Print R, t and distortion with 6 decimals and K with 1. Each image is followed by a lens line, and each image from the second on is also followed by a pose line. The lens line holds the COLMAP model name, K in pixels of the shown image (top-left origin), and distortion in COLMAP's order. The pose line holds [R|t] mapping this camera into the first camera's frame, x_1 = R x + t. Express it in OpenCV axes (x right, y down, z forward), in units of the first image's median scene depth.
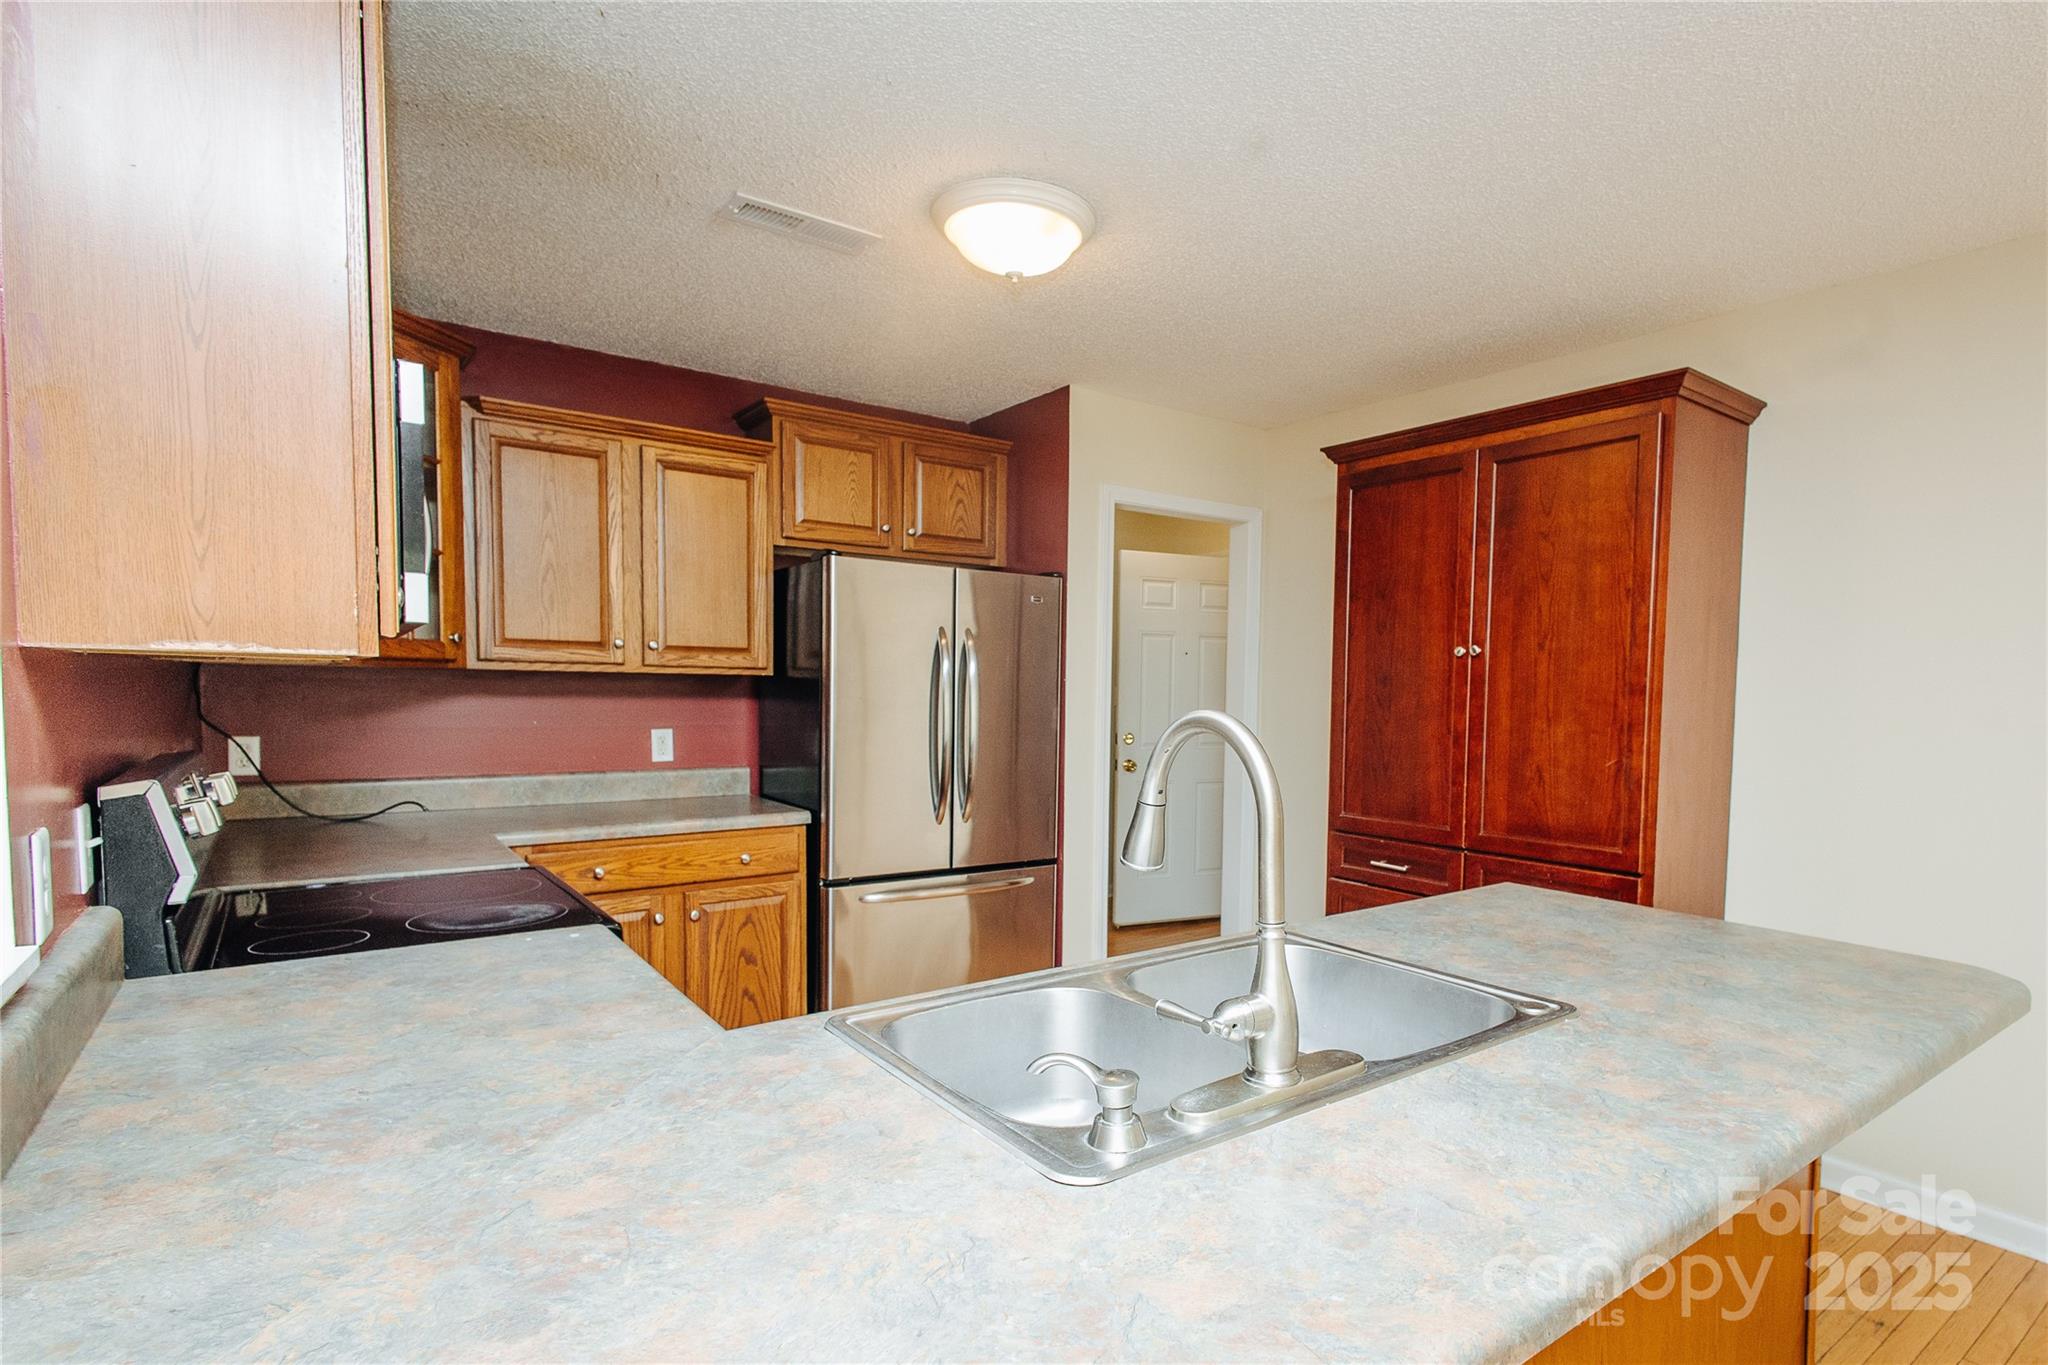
lens RADIAL K [[1020.7, 0, 1123.6], [0, 1020.7, 752.2], [0, 0, 1]] dist [0.012879, -0.000120]
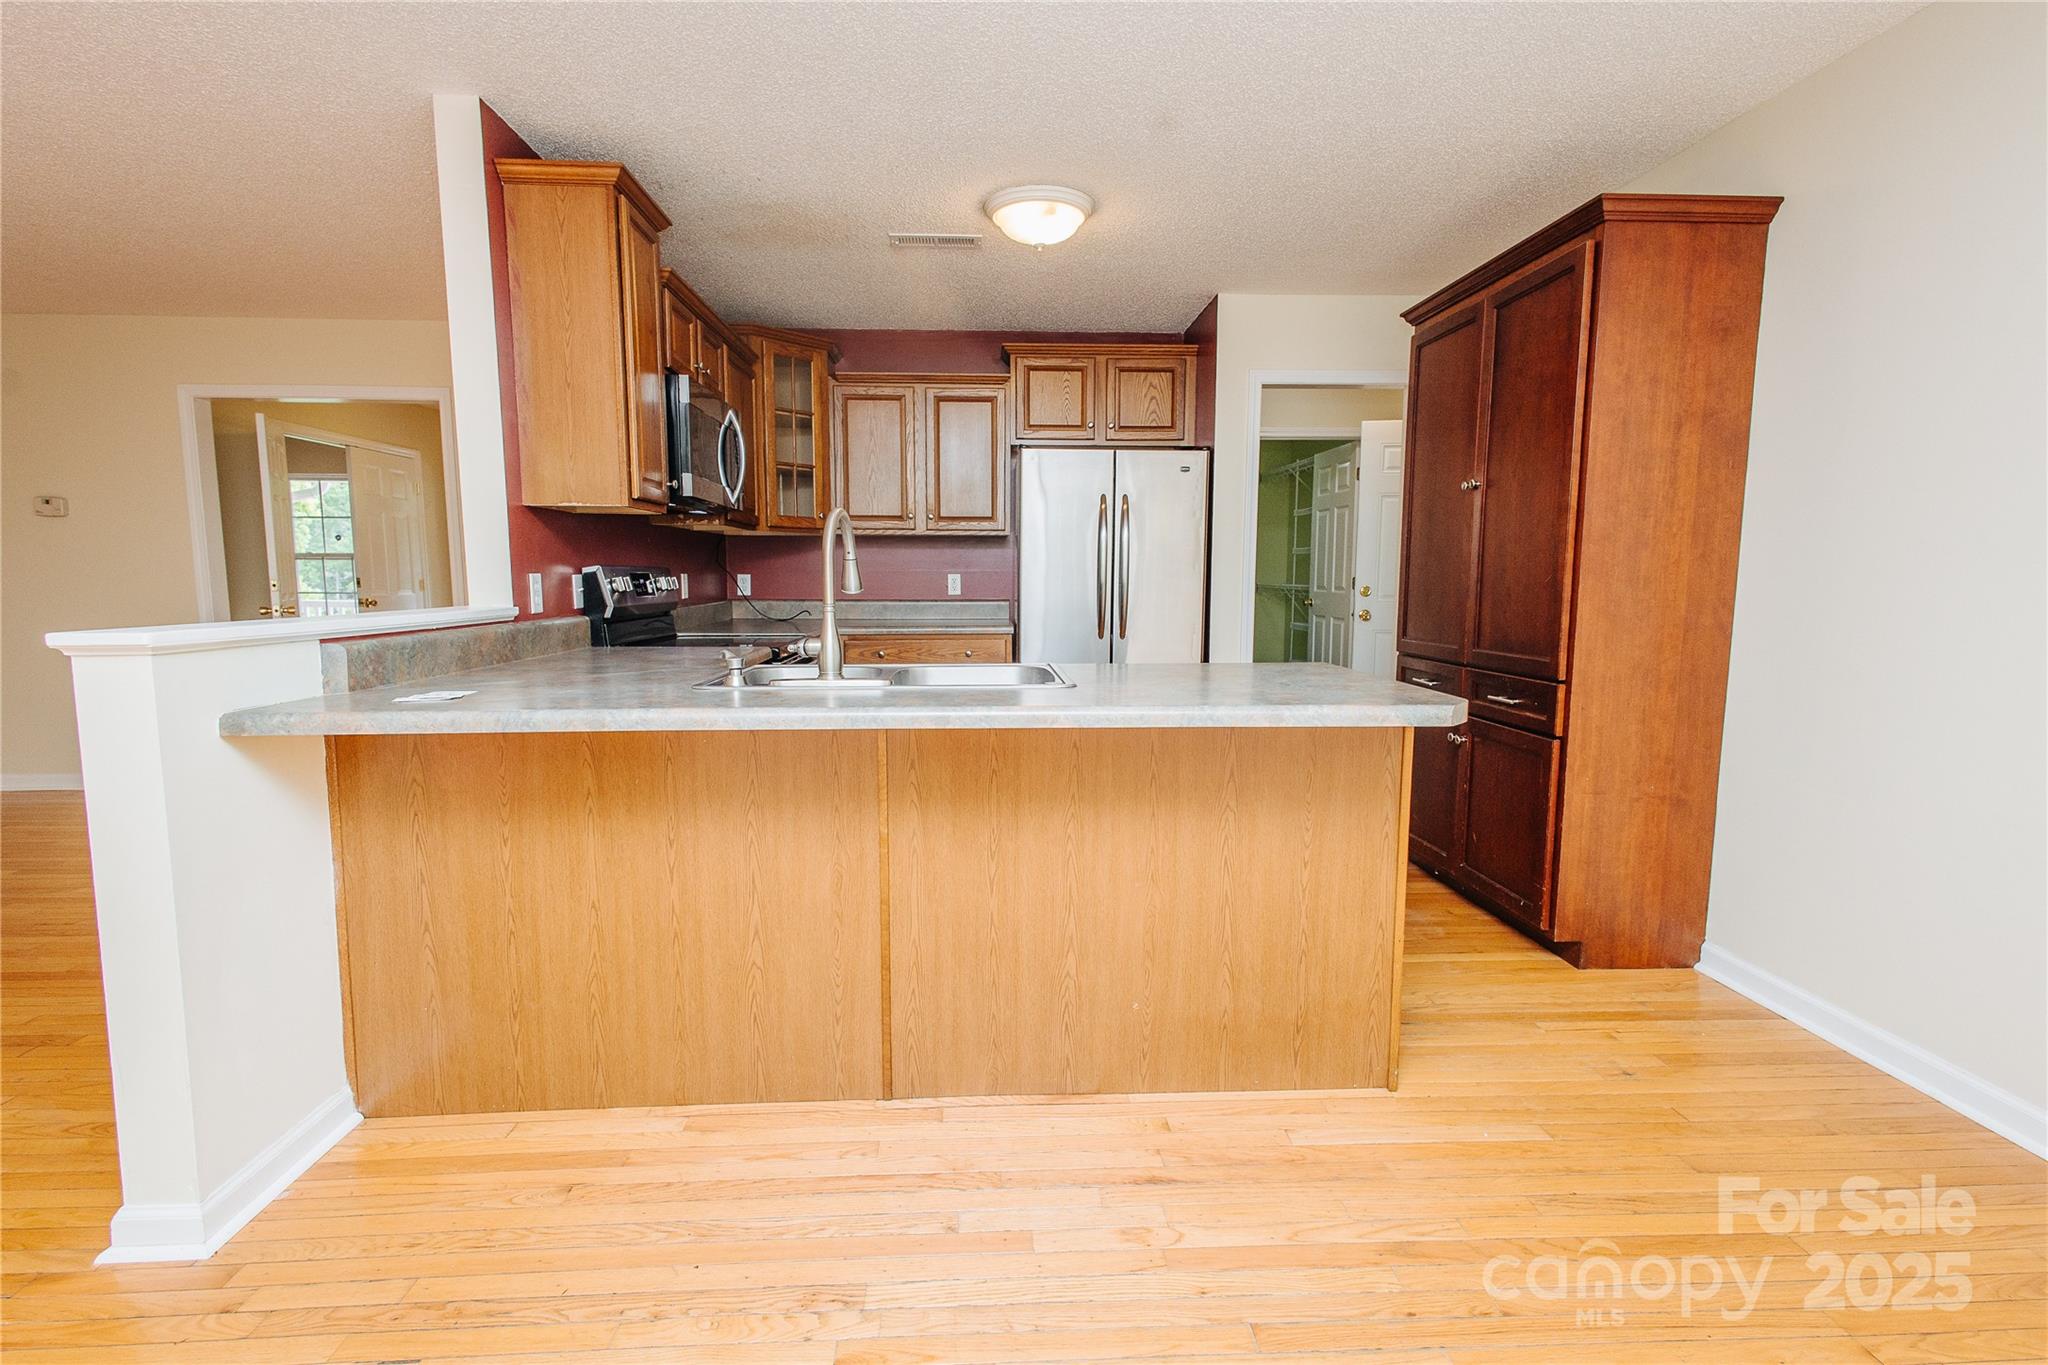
lens RADIAL K [[937.6, 0, 1024.0], [0, 937.6, 682.5], [0, 0, 1]] dist [0.012634, -0.000188]
pose [[0.825597, 0.053015, -0.561764, 0.481220], [-0.024627, 0.998013, 0.057992, 0.062317], [0.563722, -0.034044, 0.825263, -0.113913]]
